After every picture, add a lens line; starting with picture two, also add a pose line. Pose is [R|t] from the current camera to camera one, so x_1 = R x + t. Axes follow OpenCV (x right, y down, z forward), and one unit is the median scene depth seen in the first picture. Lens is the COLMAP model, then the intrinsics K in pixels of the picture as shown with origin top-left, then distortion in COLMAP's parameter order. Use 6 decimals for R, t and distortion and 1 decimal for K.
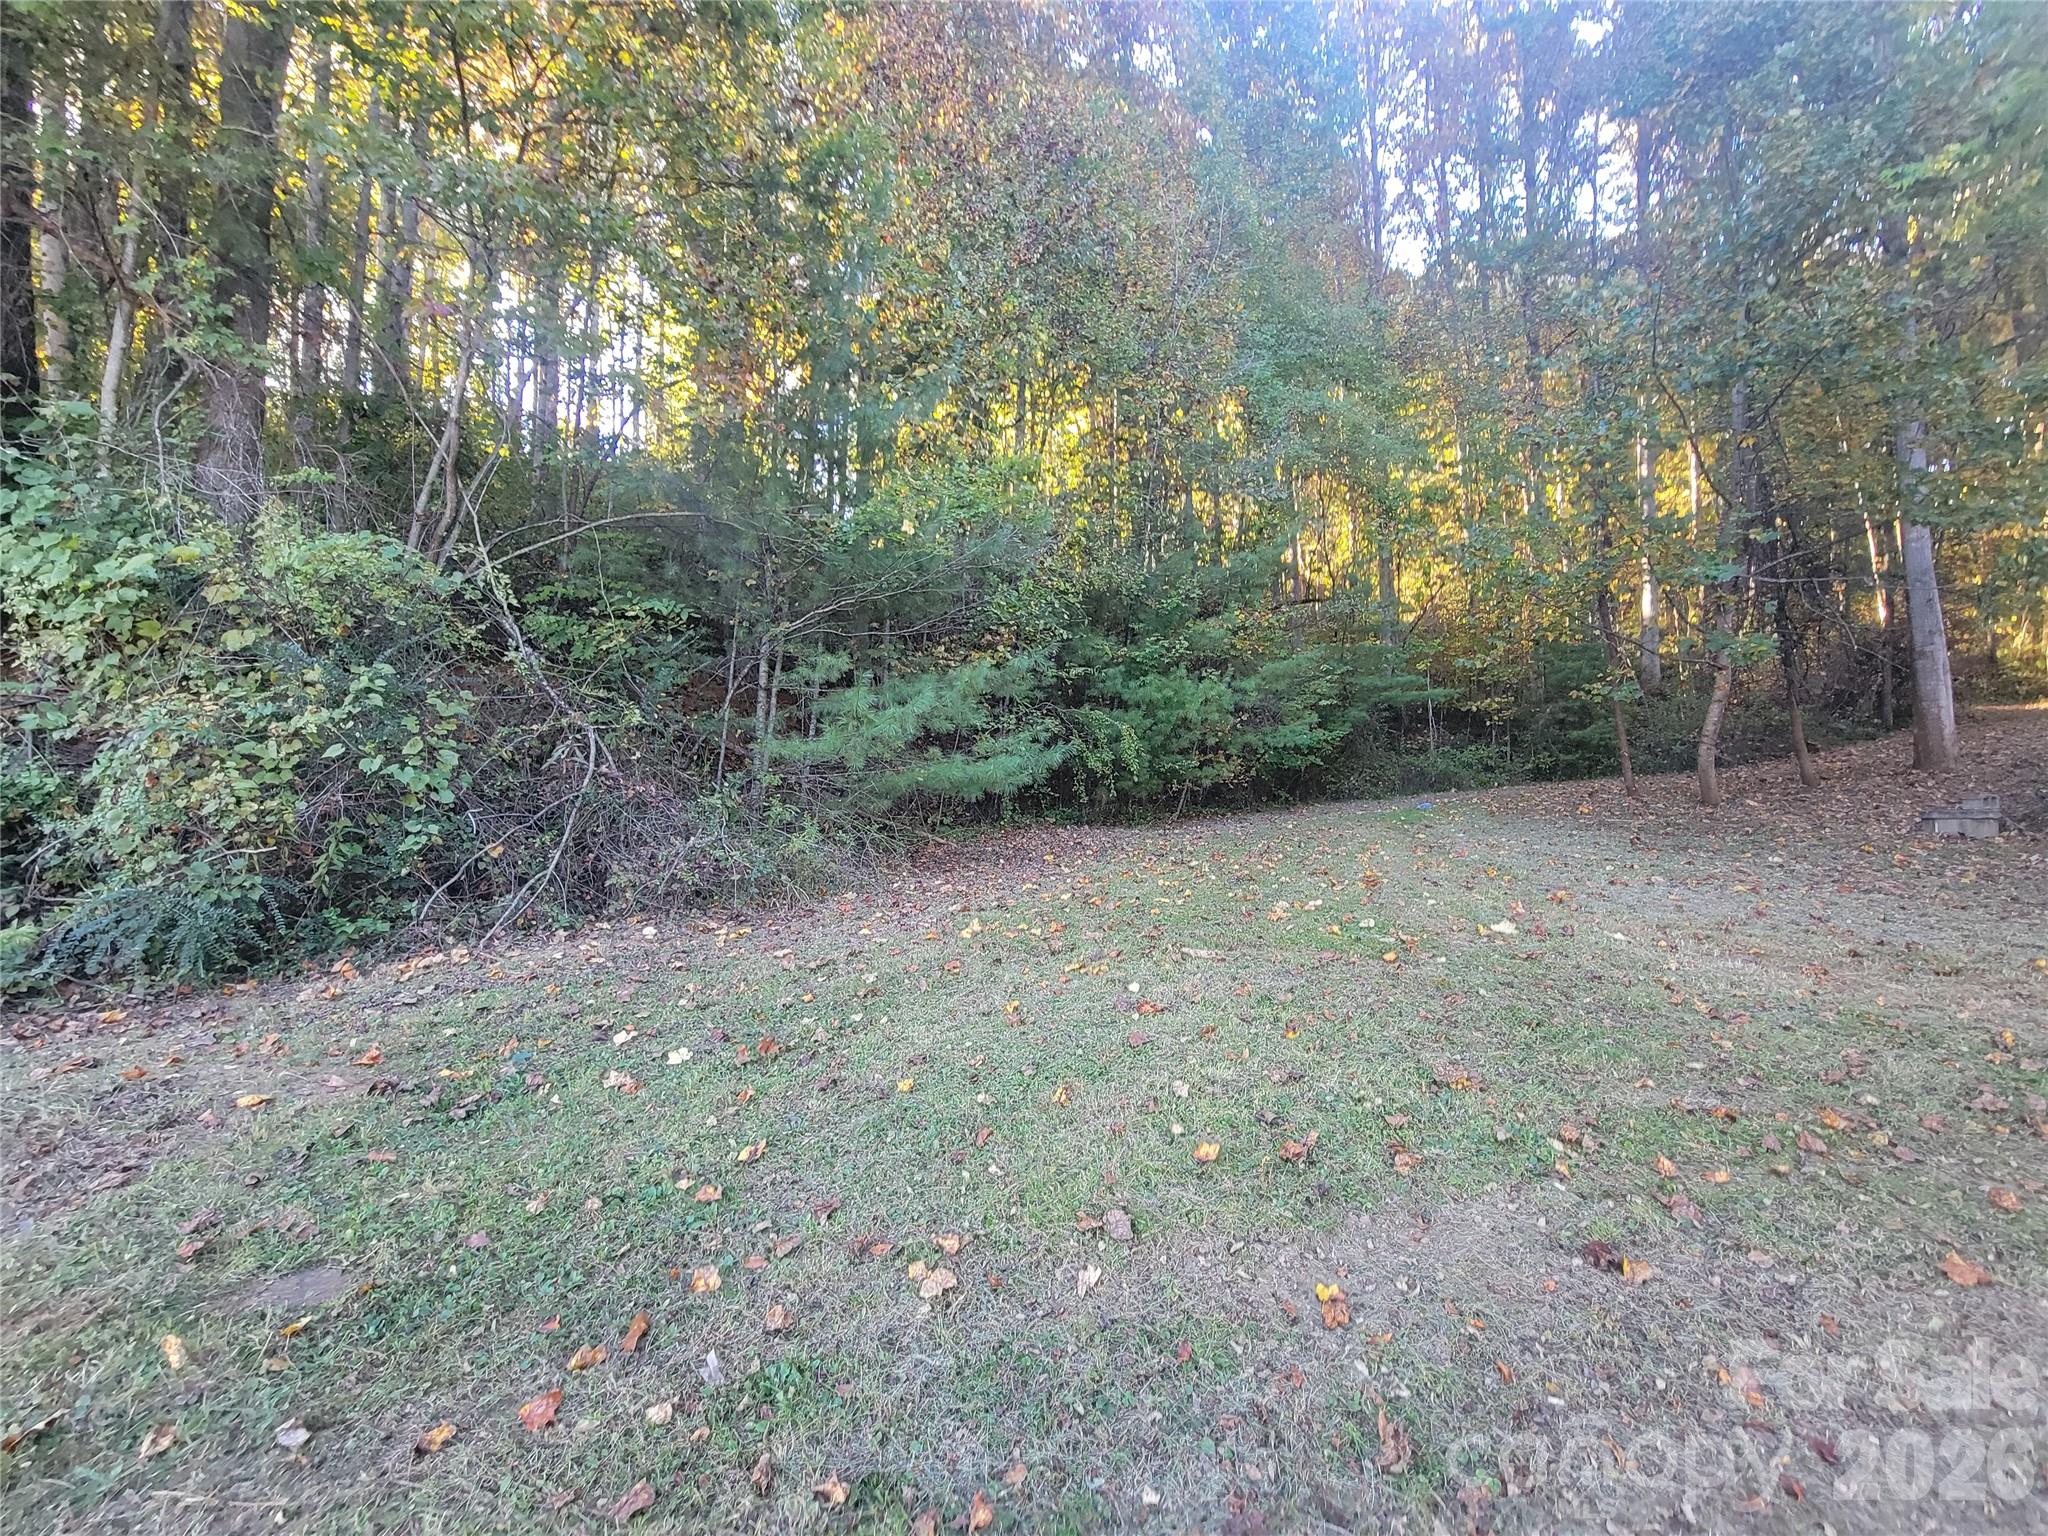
lens RADIAL K [[836.9, 0, 1027.0], [0, 836.9, 771.2], [0, 0, 1]] dist [0.000479, -0.001097]
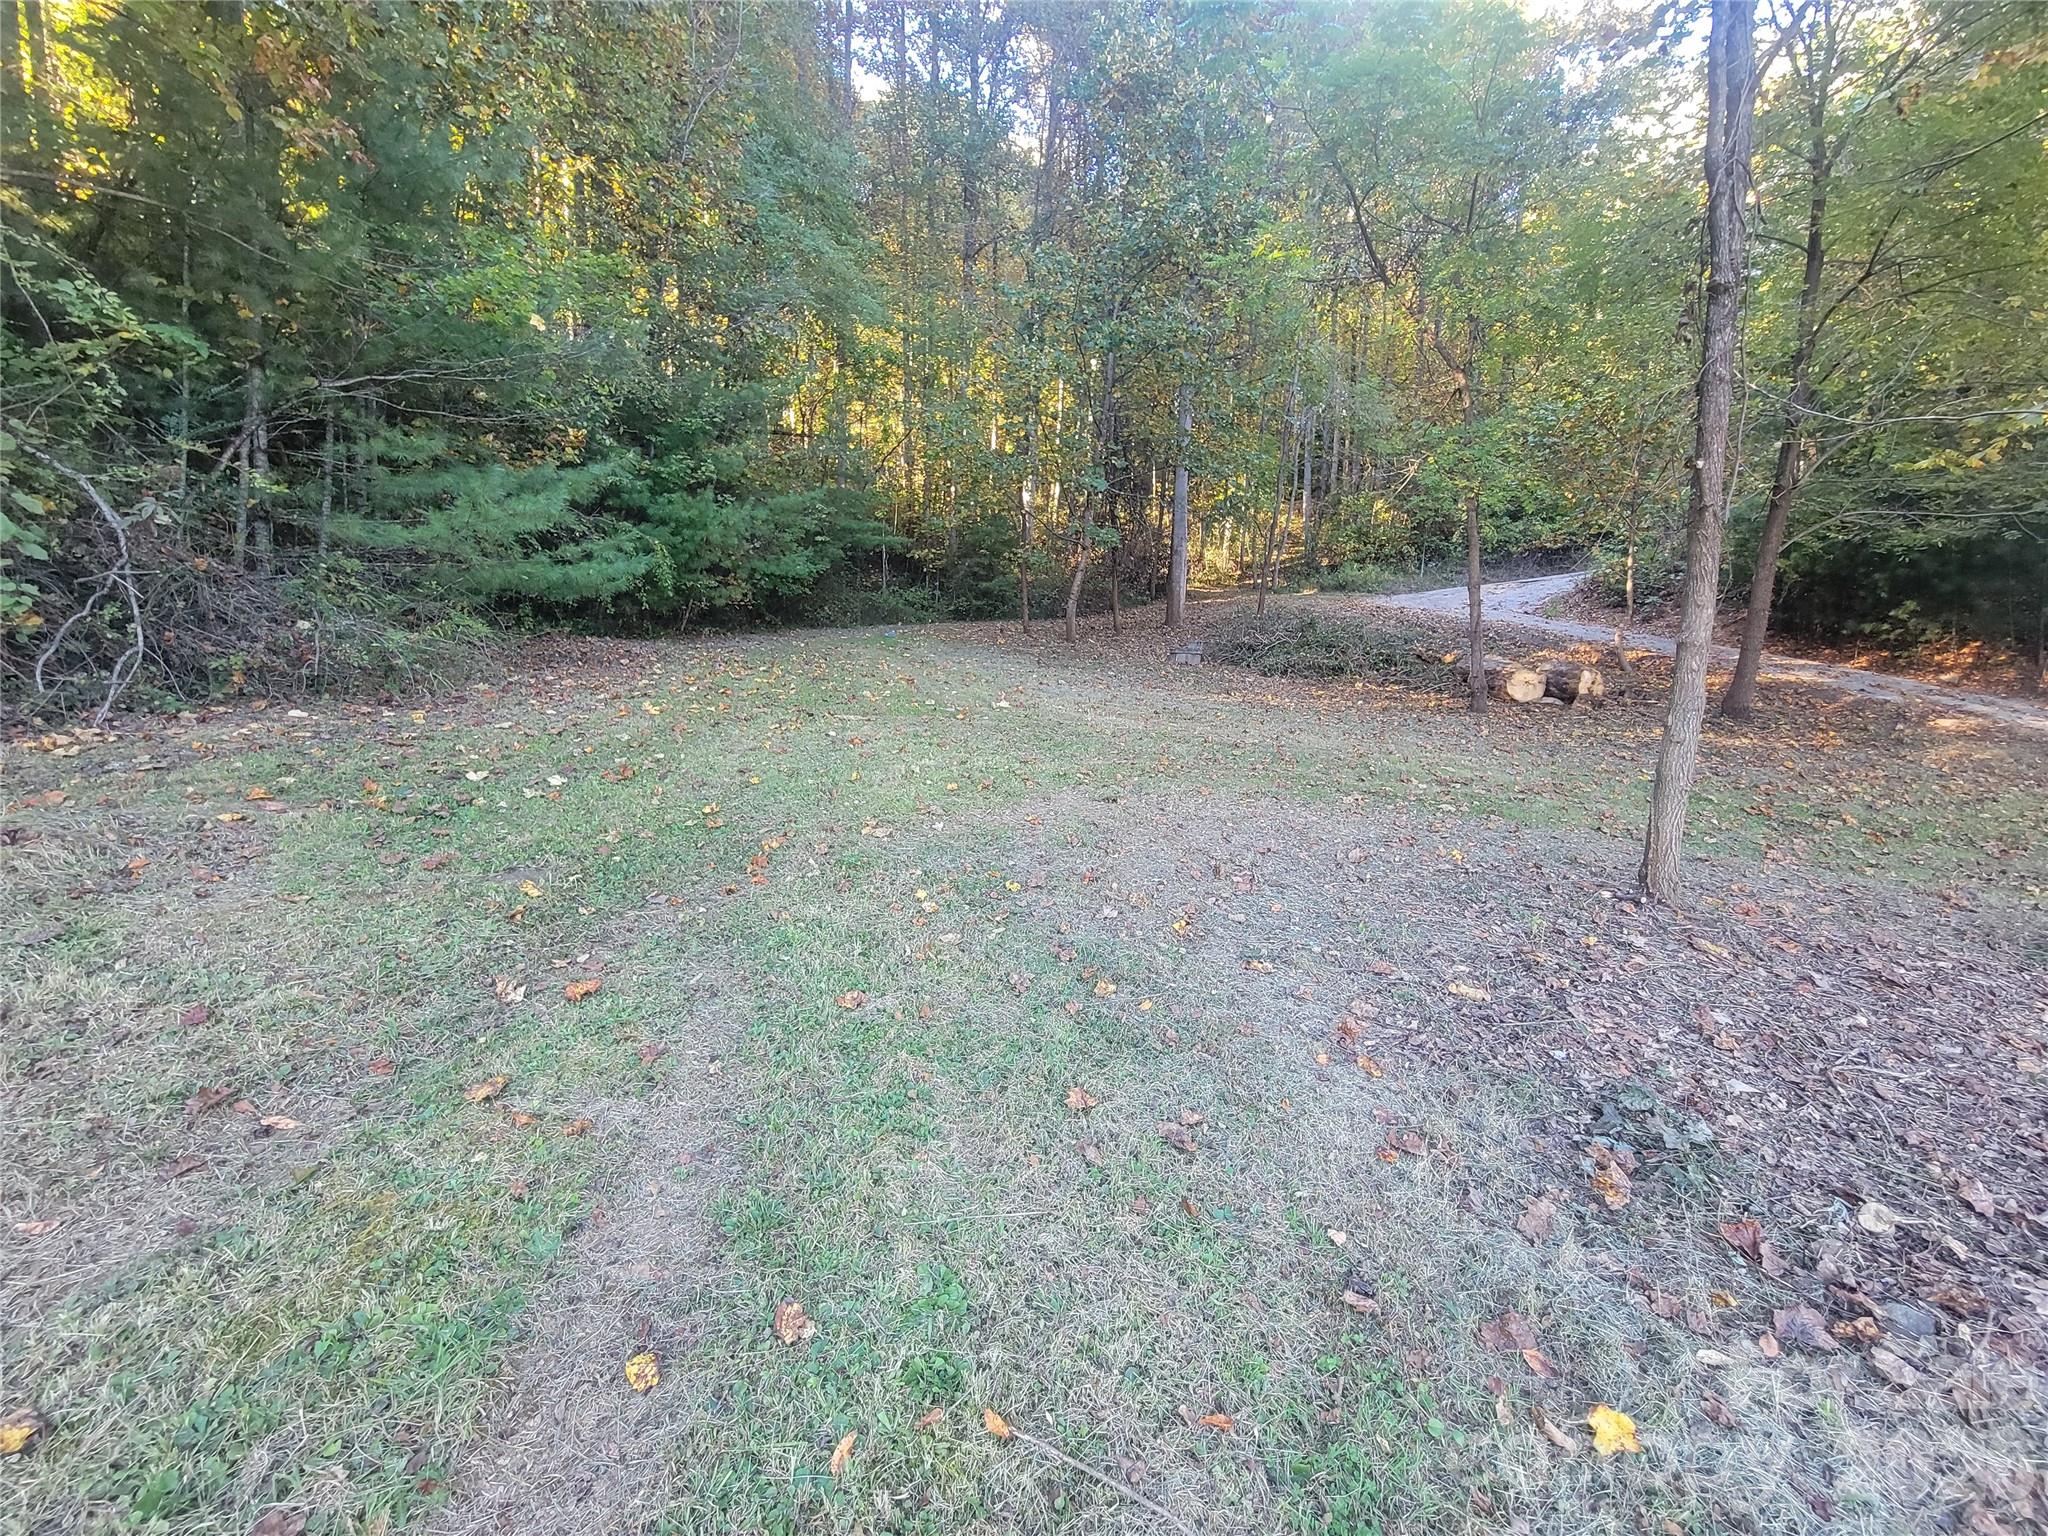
lens RADIAL K [[836.9, 0, 1027.0], [0, 836.9, 770.5], [0, 0, 1]] dist [0.000479, -0.001097]
pose [[0.780892, -0.054135, 0.622316, -0.164532], [-0.070591, 0.982209, 0.174020, 0.010924], [-0.620665, -0.179821, 0.763177, -0.115048]]
